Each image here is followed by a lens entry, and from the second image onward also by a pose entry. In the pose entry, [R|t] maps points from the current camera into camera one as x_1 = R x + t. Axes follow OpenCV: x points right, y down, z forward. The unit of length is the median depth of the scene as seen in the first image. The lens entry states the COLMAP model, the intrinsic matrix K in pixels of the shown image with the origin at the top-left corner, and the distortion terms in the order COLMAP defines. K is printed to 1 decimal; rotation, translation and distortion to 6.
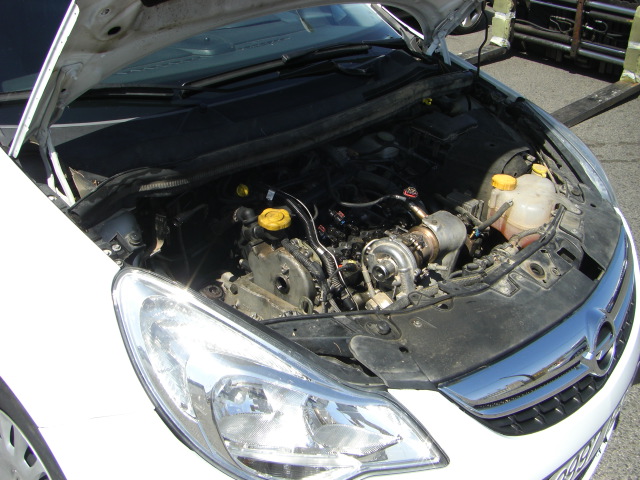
lens RADIAL K [[726.2, 0, 319.8], [0, 726.2, 208.6], [0, 0, 1]] dist [-0.195177, 0.173907]
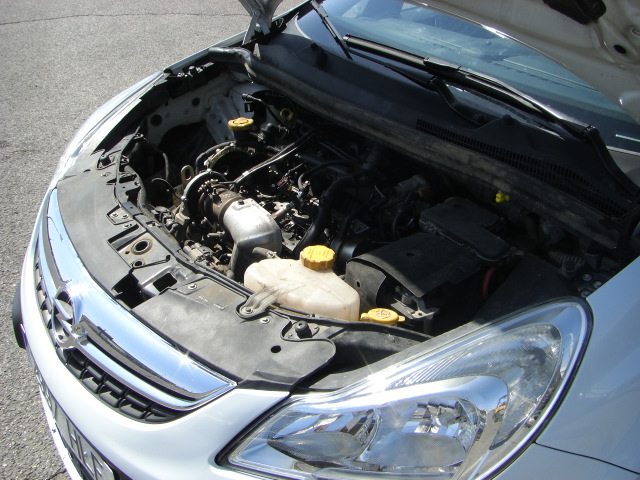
lens RADIAL K [[726.2, 0, 319.8], [0, 726.2, 208.6], [0, 0, 1]] dist [-0.195177, 0.173907]
pose [[-0.191543, 0.393239, -0.899263, 0.974984], [-0.480518, 0.761339, 0.435276, -0.431404], [0.855812, 0.515486, 0.043129, 0.999631]]
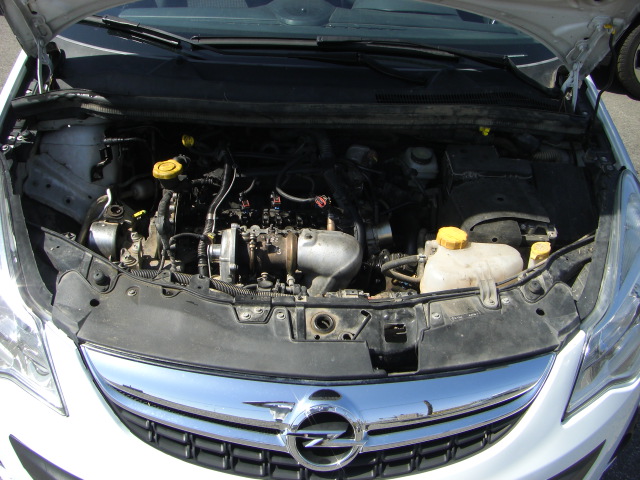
lens RADIAL K [[726.2, 0, 319.8], [0, 726.2, 208.6], [0, 0, 1]] dist [-0.195177, 0.173907]
pose [[0.703712, 0.352631, -0.616799, 0.689441], [-0.339510, 0.929505, 0.144059, -0.144372], [0.624117, 0.108033, 0.773826, 0.274072]]
